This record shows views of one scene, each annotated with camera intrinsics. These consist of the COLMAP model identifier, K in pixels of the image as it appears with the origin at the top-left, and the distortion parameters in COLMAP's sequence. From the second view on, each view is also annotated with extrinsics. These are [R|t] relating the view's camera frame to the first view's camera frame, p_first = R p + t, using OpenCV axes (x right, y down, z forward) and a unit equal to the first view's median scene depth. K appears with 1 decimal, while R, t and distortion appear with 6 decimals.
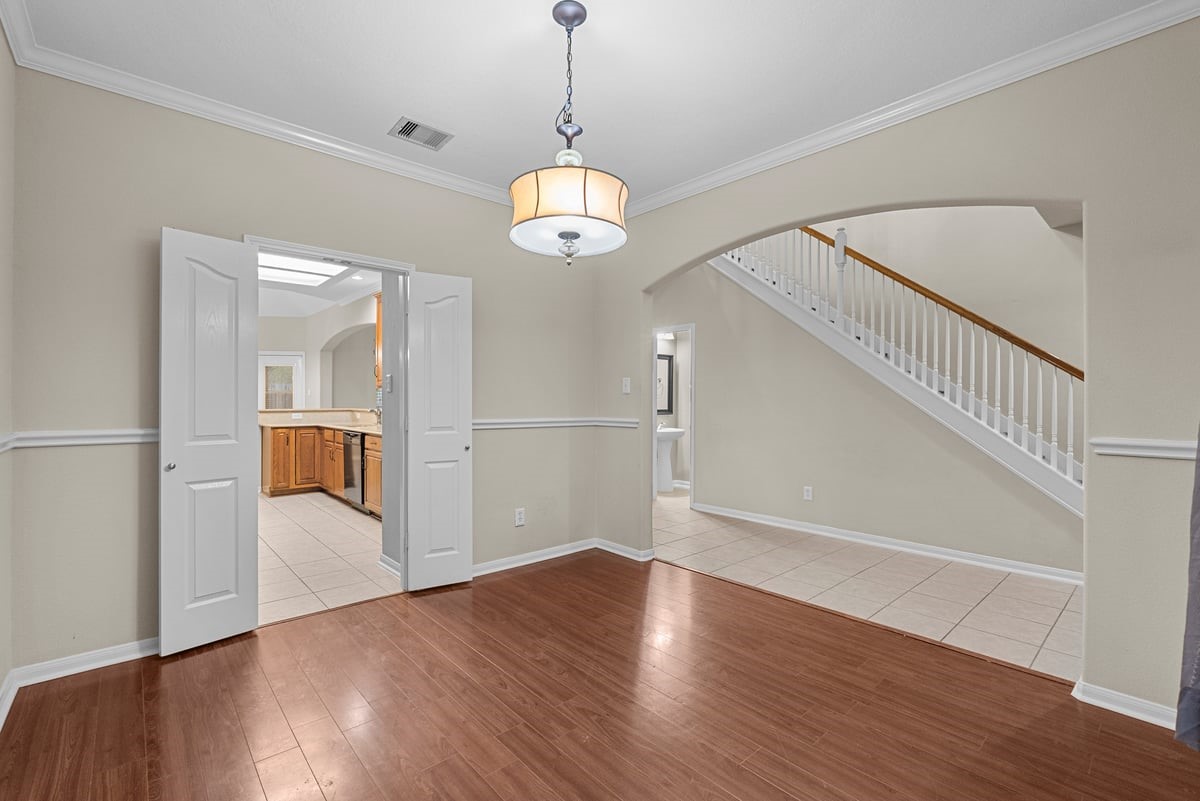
lens RADIAL K [[518.4, 0, 596.0], [0, 518.4, 400.5], [0, 0, 1]] dist [-0.005121, 0.000762]
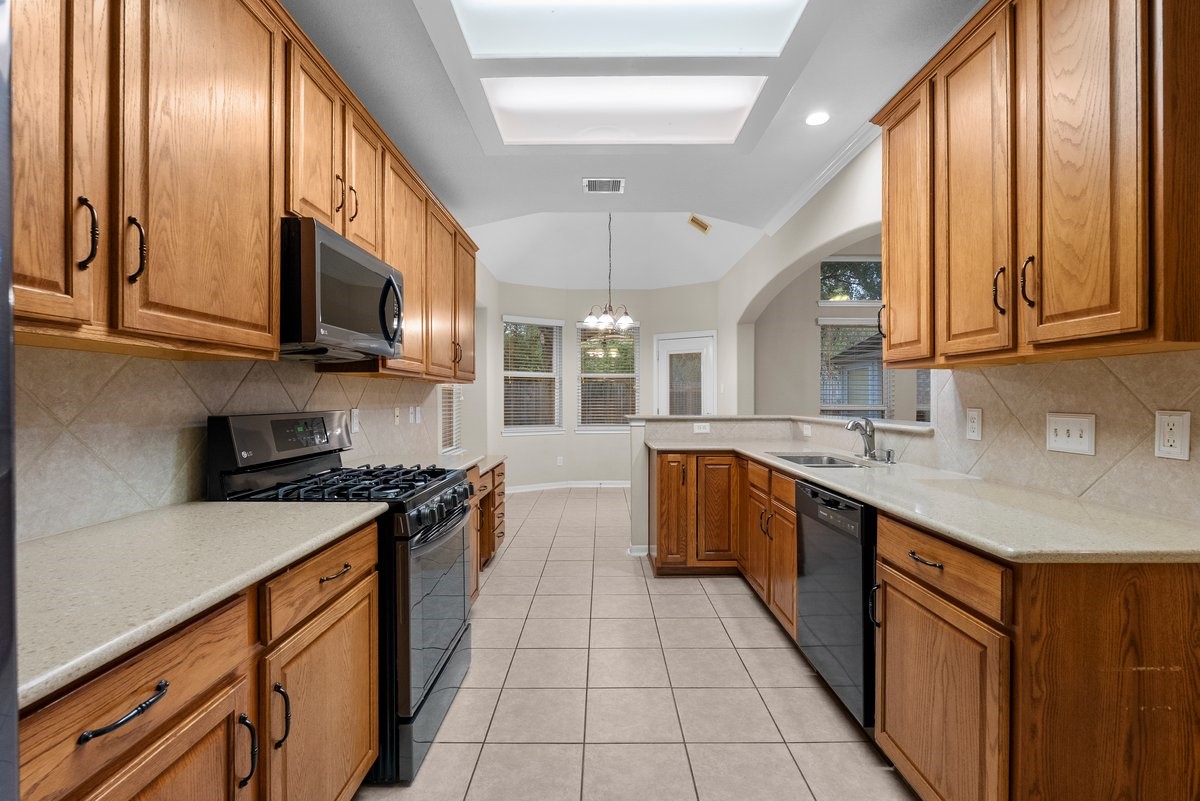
lens RADIAL K [[536.3, 0, 596.0], [0, 536.3, 396.9], [0, 0, 1]] dist [-0.007030, 0.000416]
pose [[0.737433, -0.004085, -0.675408, -0.280986], [0.001473, 0.999989, -0.004440, -0.002425], [0.675419, 0.002279, 0.737431, 0.516314]]
